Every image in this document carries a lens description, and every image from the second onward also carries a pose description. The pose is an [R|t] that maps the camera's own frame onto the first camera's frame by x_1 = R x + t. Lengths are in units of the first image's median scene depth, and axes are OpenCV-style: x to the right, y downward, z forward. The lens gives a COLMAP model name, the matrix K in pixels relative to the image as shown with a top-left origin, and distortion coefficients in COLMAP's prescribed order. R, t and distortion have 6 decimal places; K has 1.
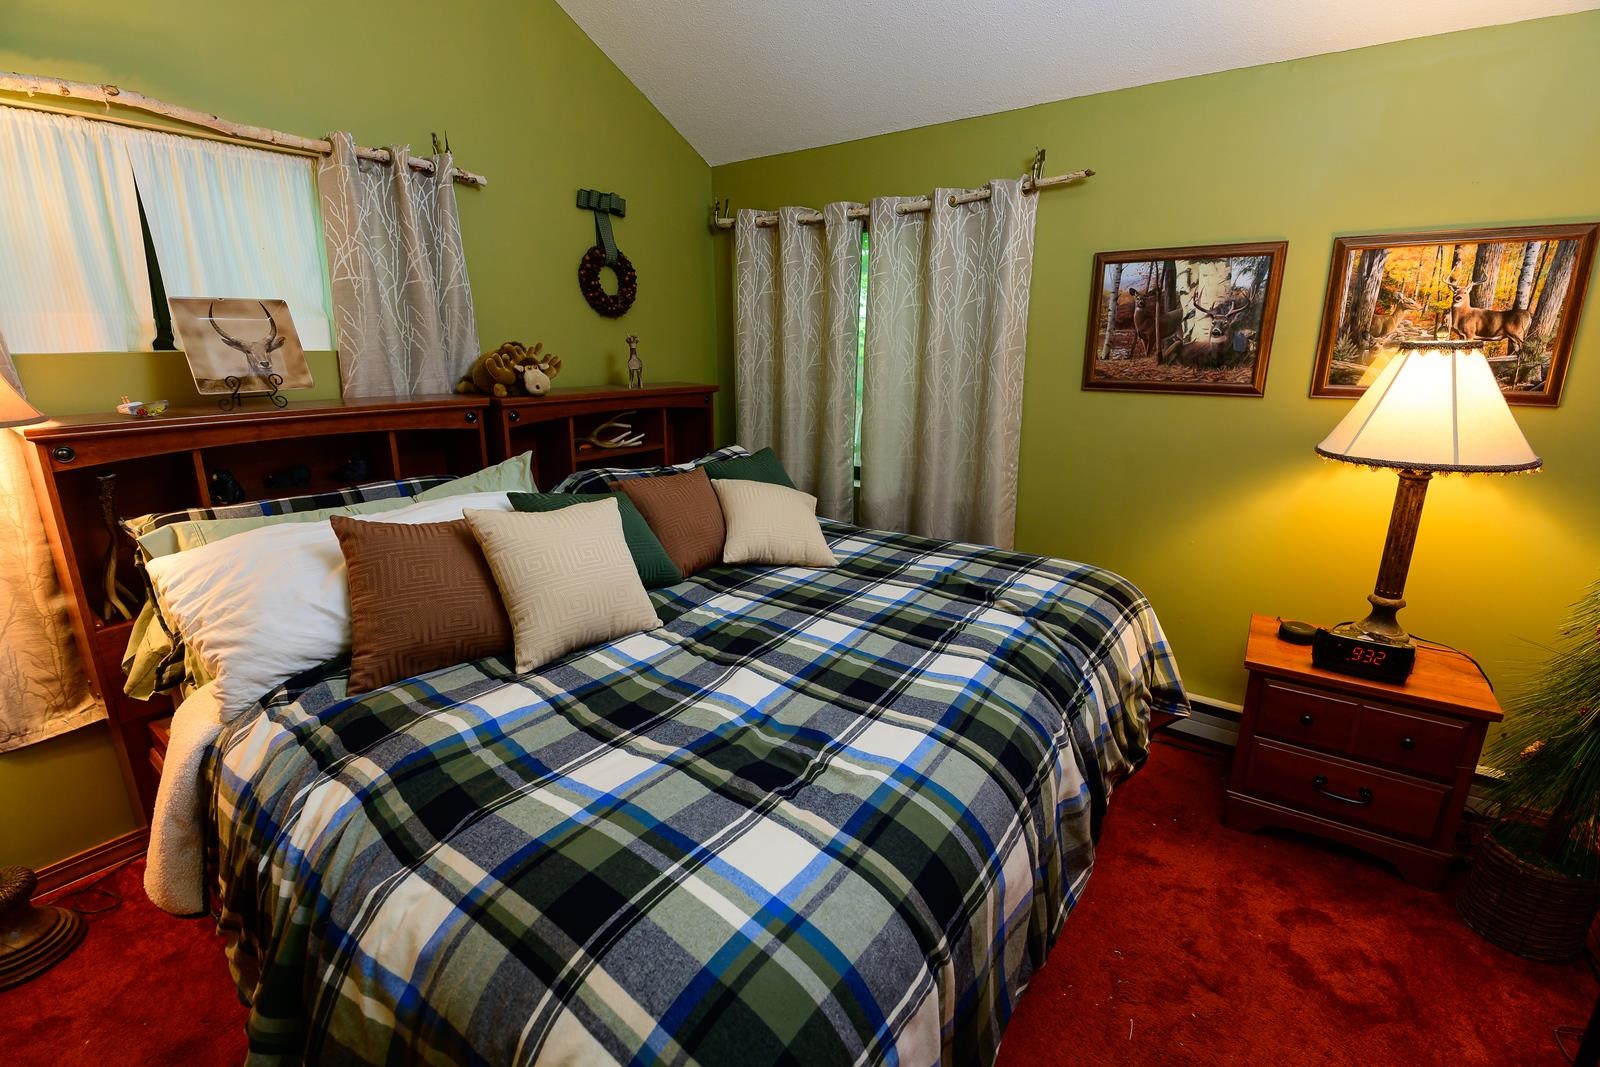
lens RADIAL K [[681.6, 0, 811.7], [0, 681.6, 526.2], [0, 0, 1]] dist [-0.005377, -0.008080]
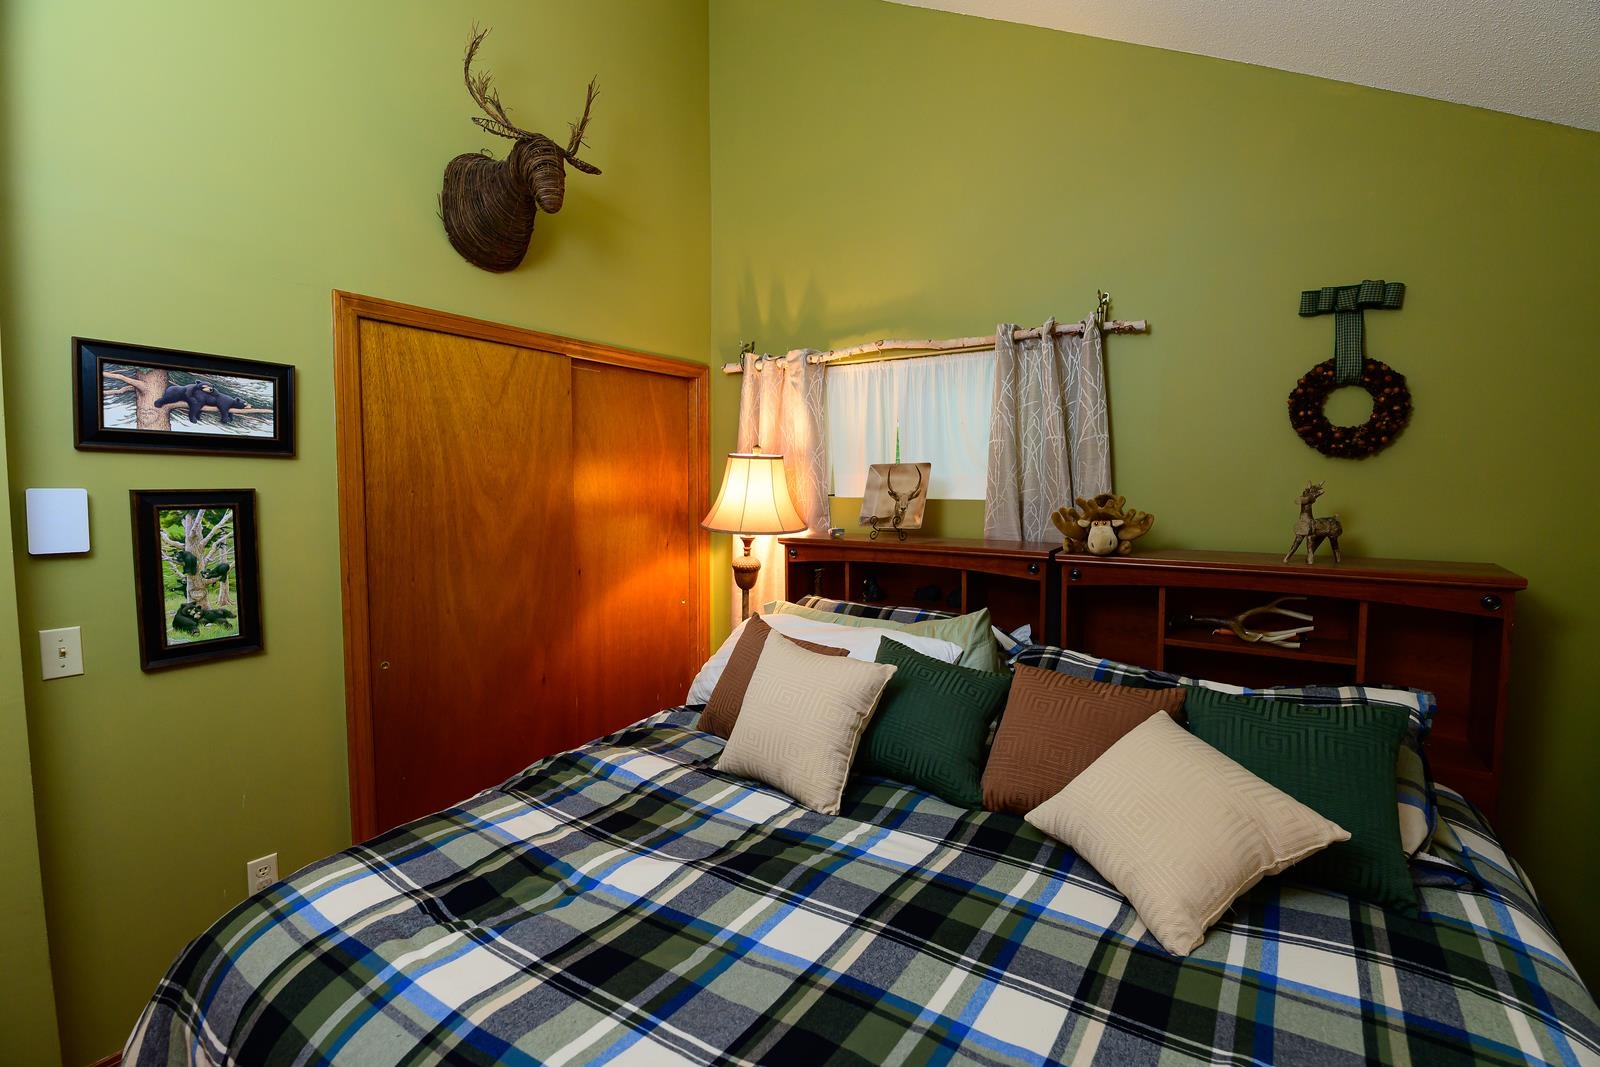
lens RADIAL K [[681.6, 0, 811.7], [0, 681.6, 526.2], [0, 0, 1]] dist [-0.005377, -0.008080]
pose [[0.035079, 0.059595, -0.997606, 0.547096], [-0.253620, 0.966072, 0.048793, -0.216863], [0.966668, 0.251302, 0.049004, 0.729514]]
